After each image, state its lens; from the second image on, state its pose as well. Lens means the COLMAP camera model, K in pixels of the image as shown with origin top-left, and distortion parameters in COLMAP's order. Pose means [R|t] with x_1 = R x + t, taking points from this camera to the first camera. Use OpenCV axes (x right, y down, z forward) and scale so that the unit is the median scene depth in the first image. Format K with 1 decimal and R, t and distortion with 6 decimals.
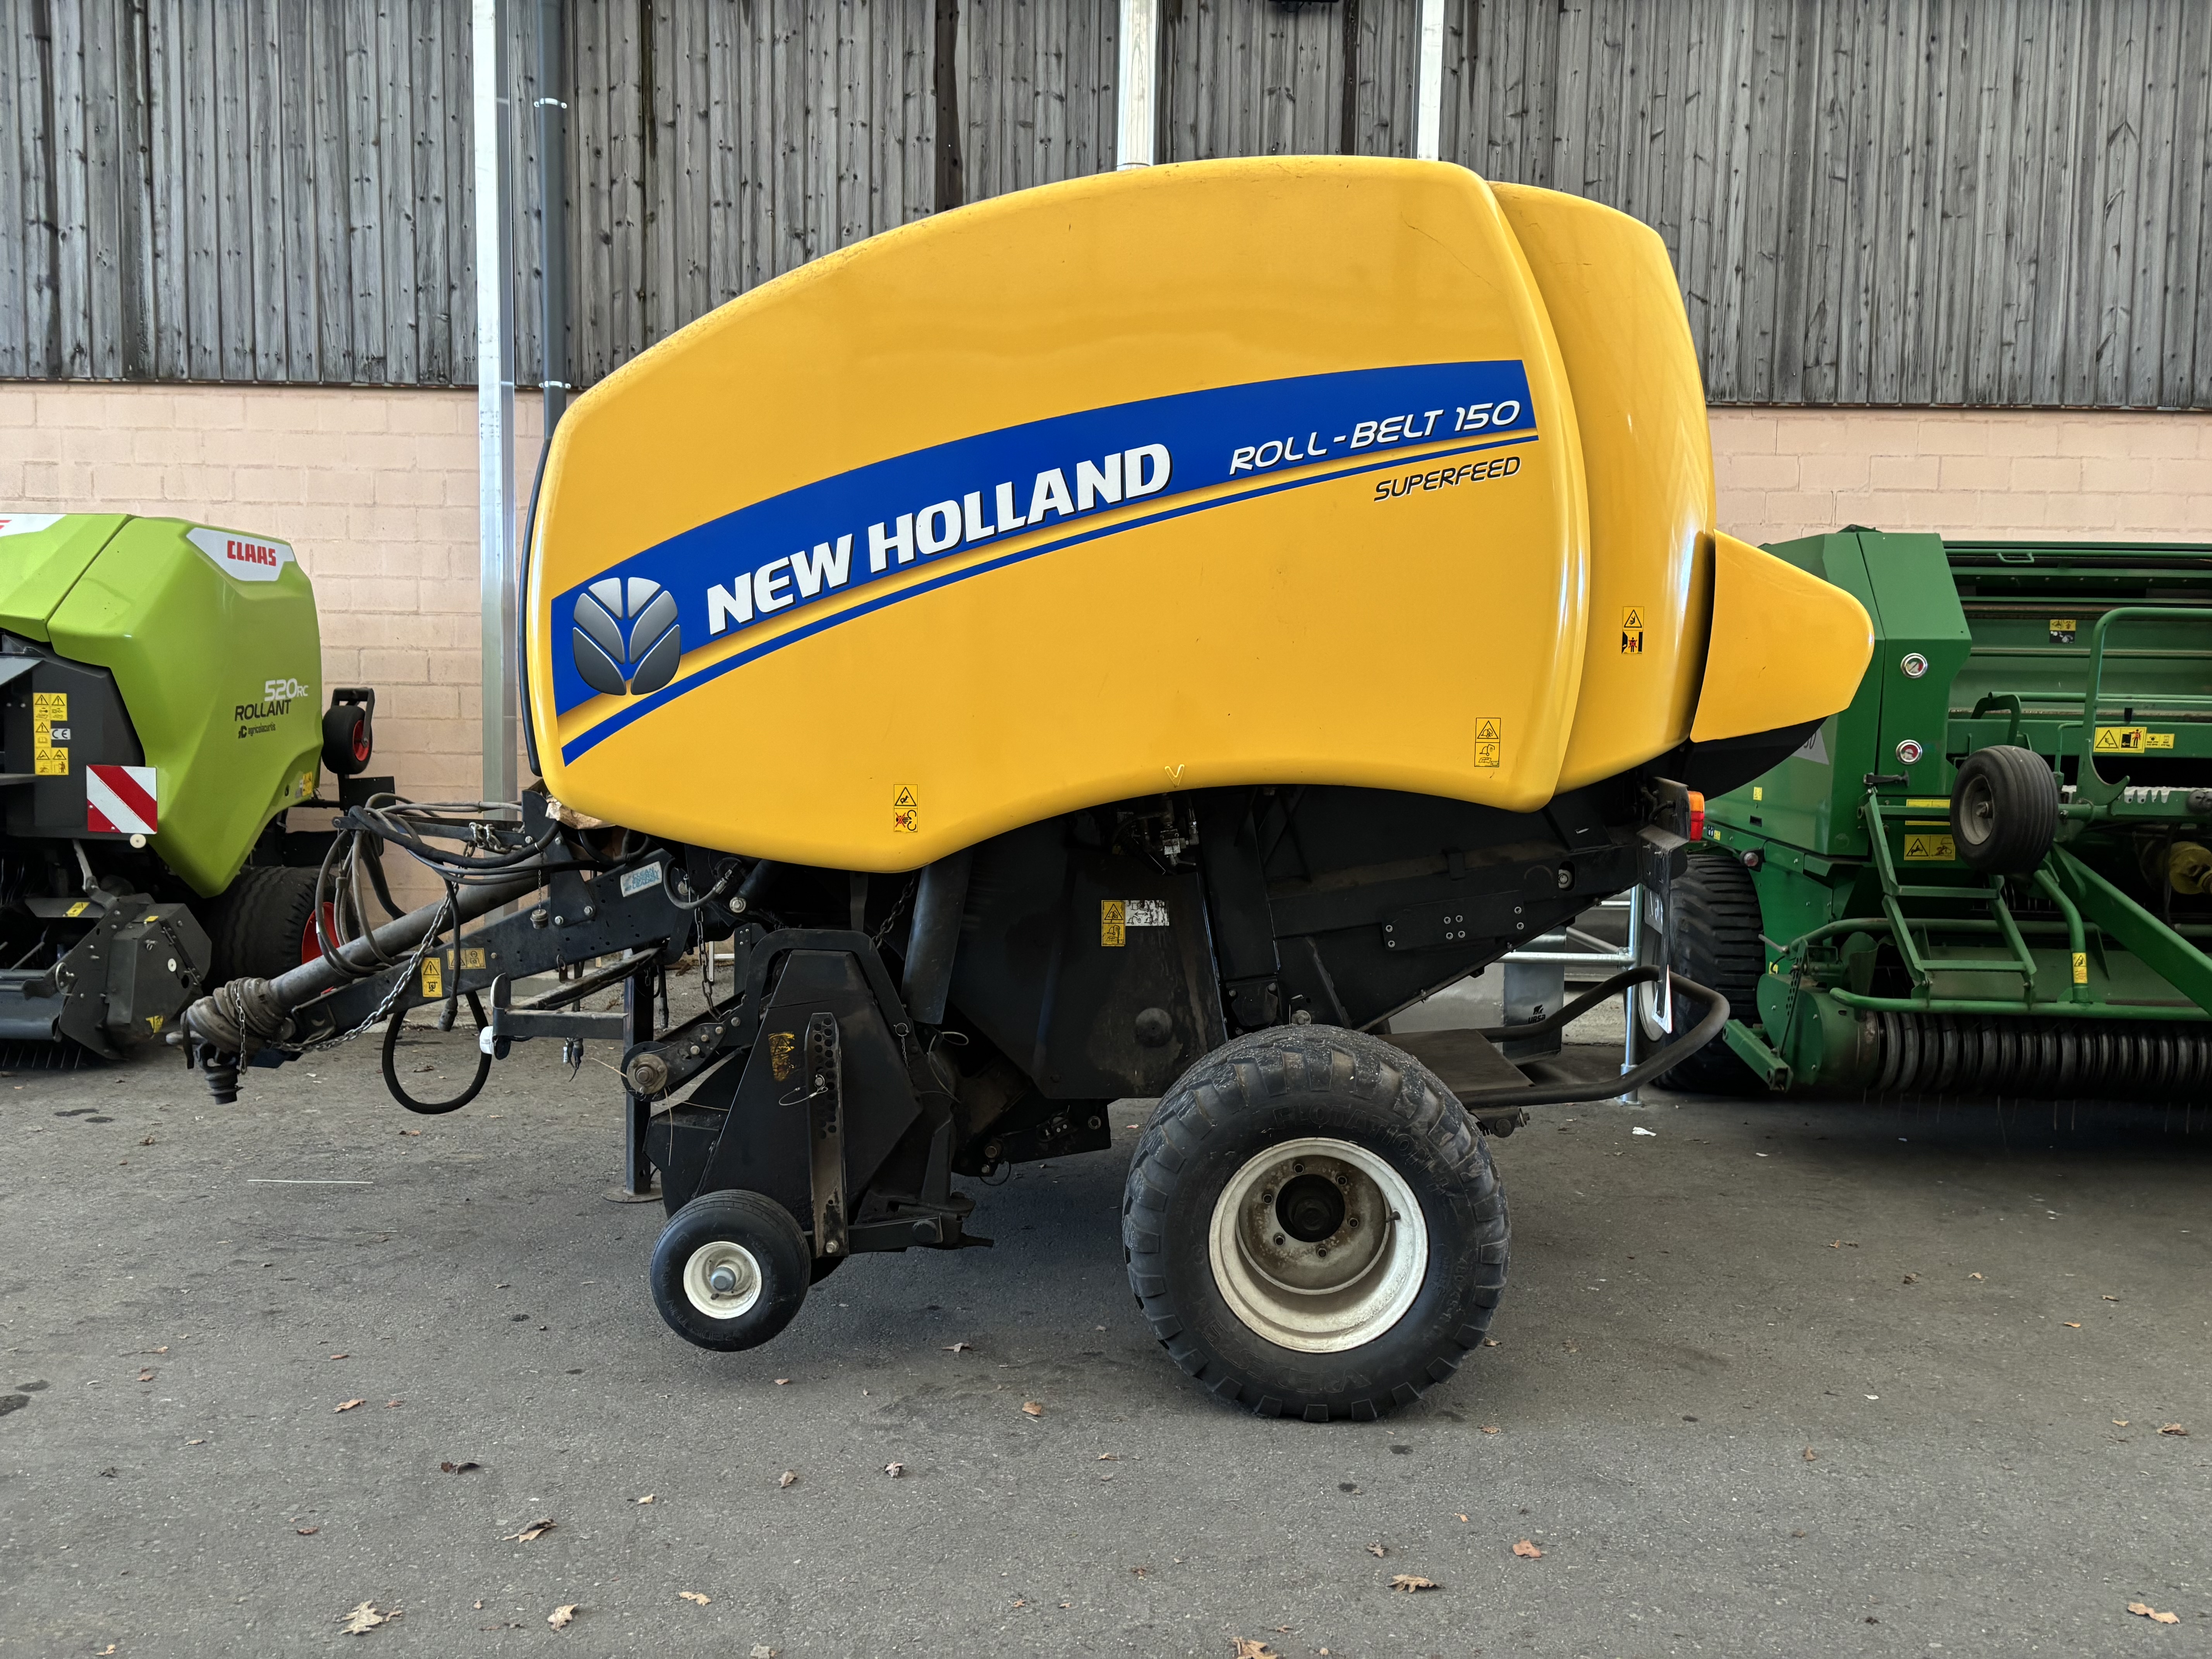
lens RADIAL K [[1672.0, 0, 1119.0], [0, 1672.0, 820.6], [0, 0, 1]] dist [-0.004302, -0.004221]
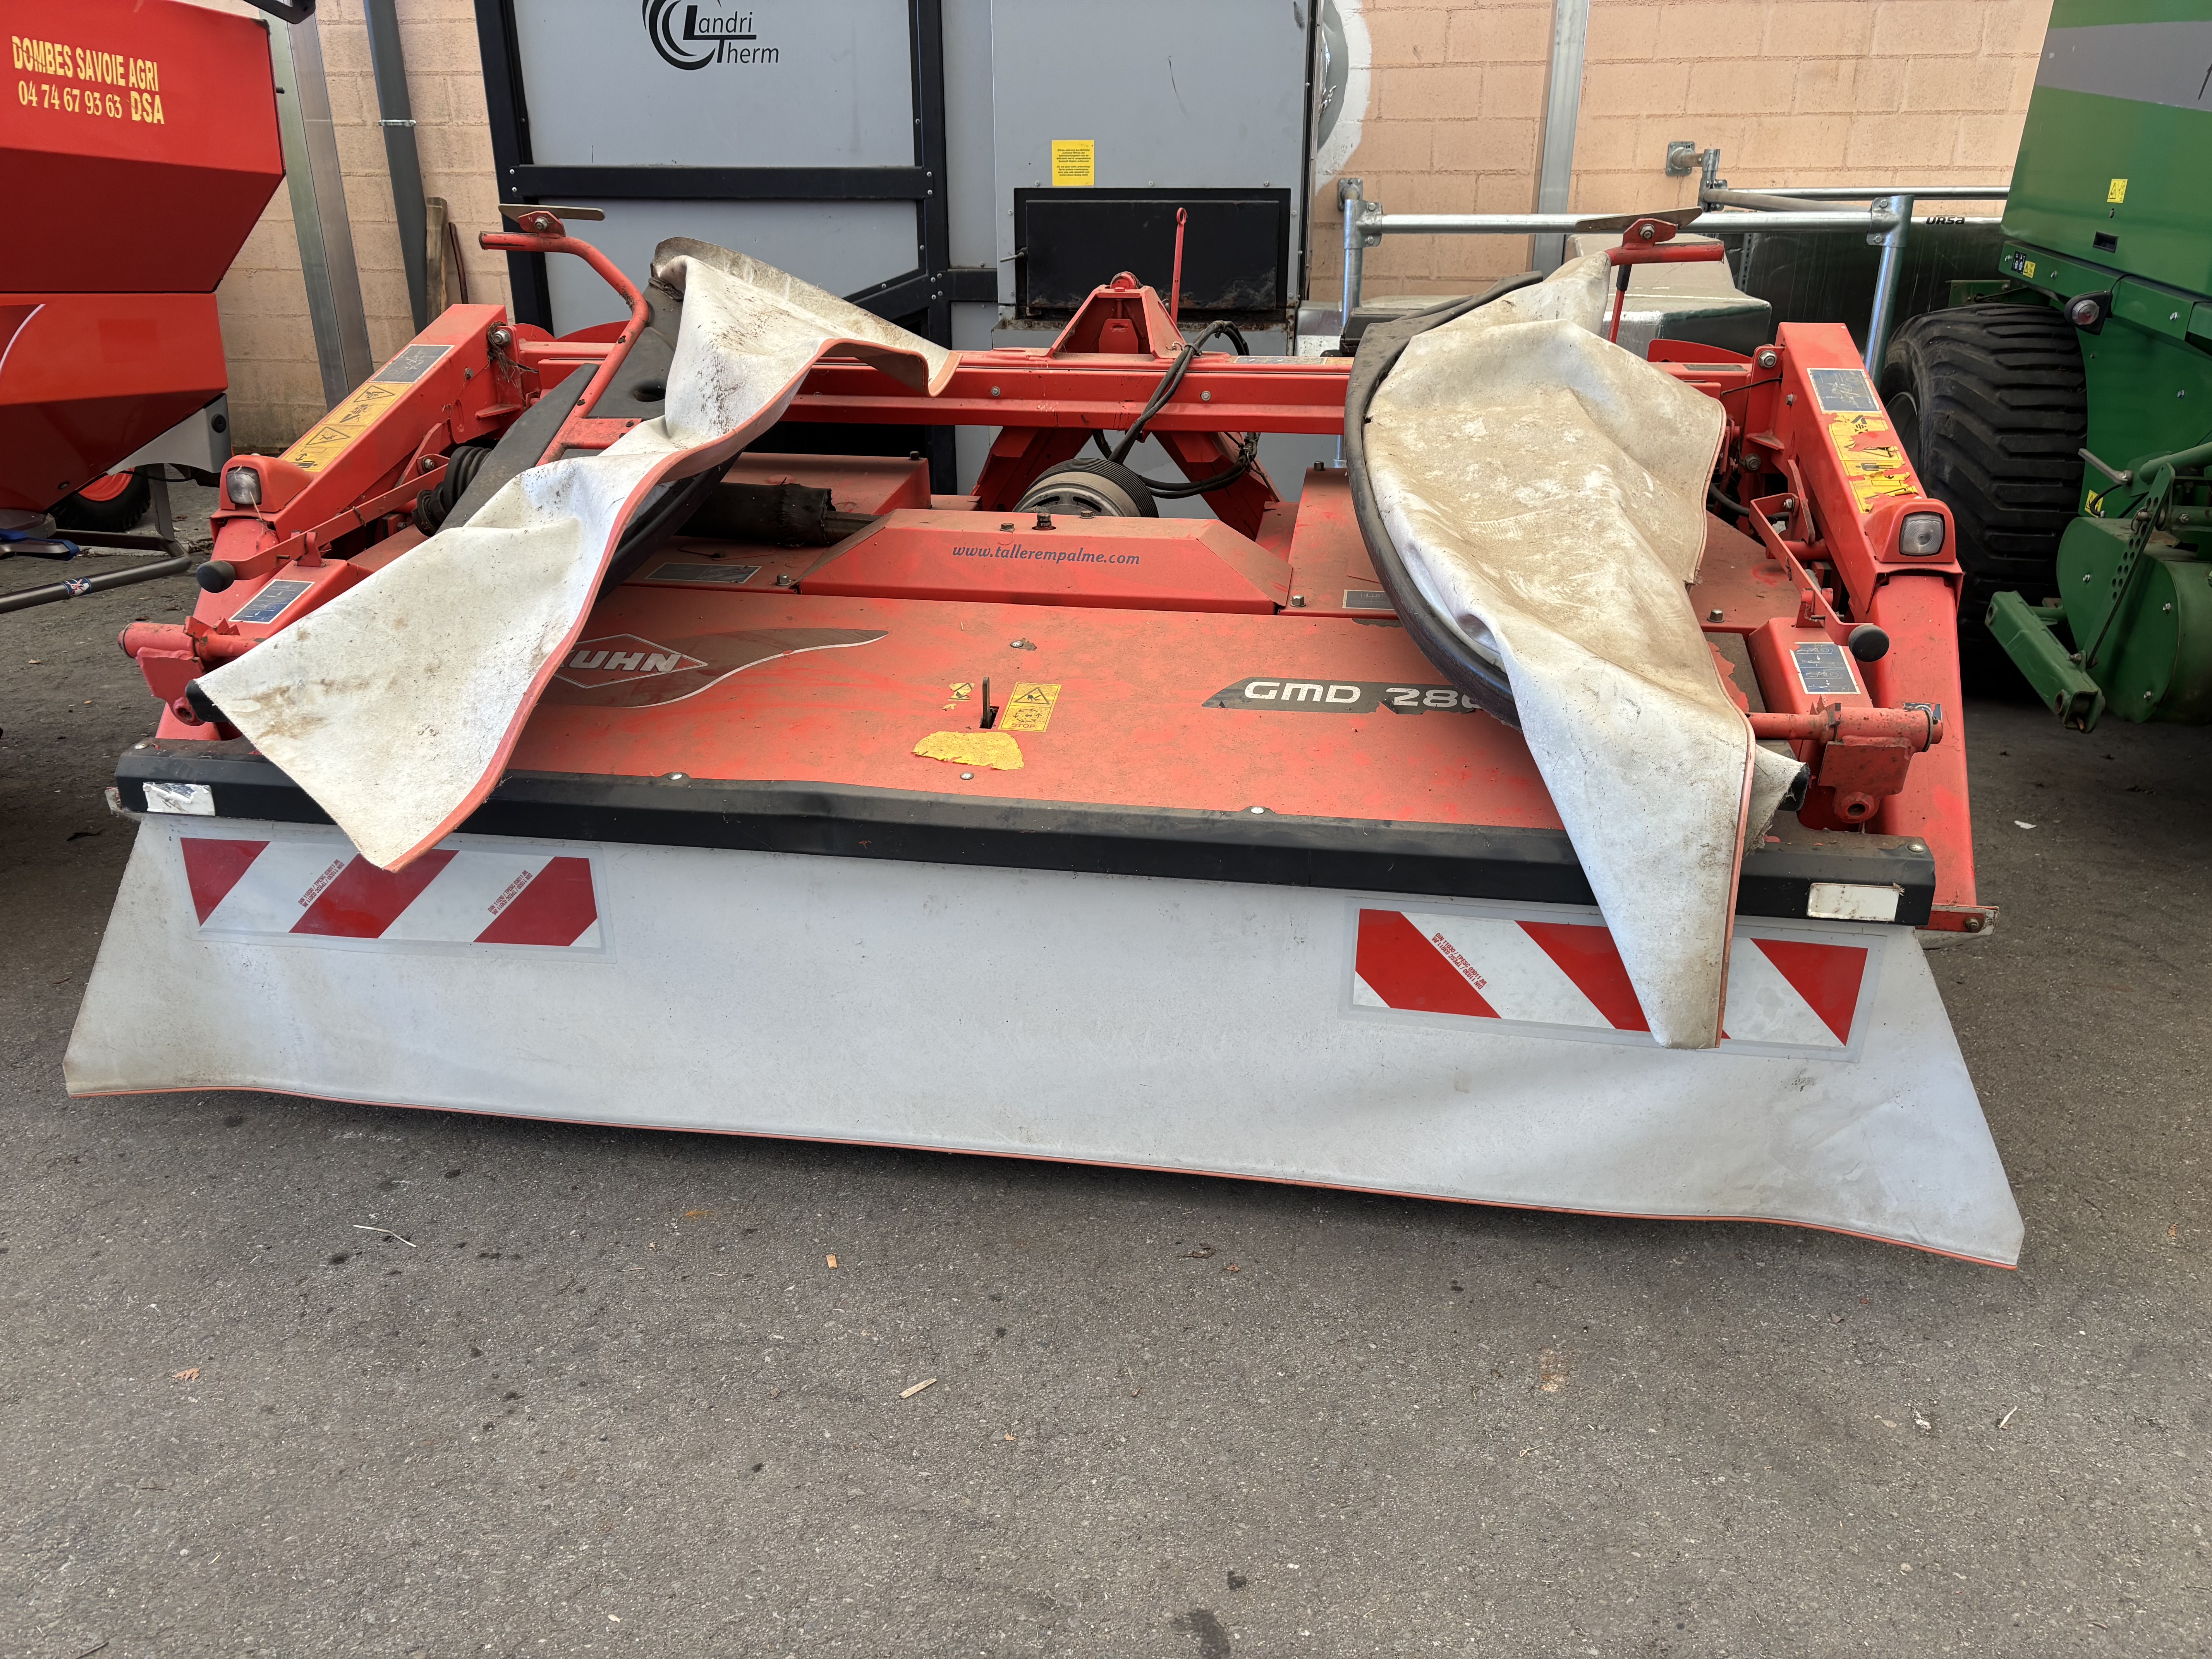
lens RADIAL K [[1672.0, 0, 1098.0], [0, 1672.0, 813.7], [0, 0, 1]] dist [-0.004302, -0.004221]
pose [[0.990038, 0.035691, -0.136204, 0.130738], [0.008428, 0.950583, 0.310355, 0.006599], [0.140550, -0.308411, 0.940812, 0.373021]]
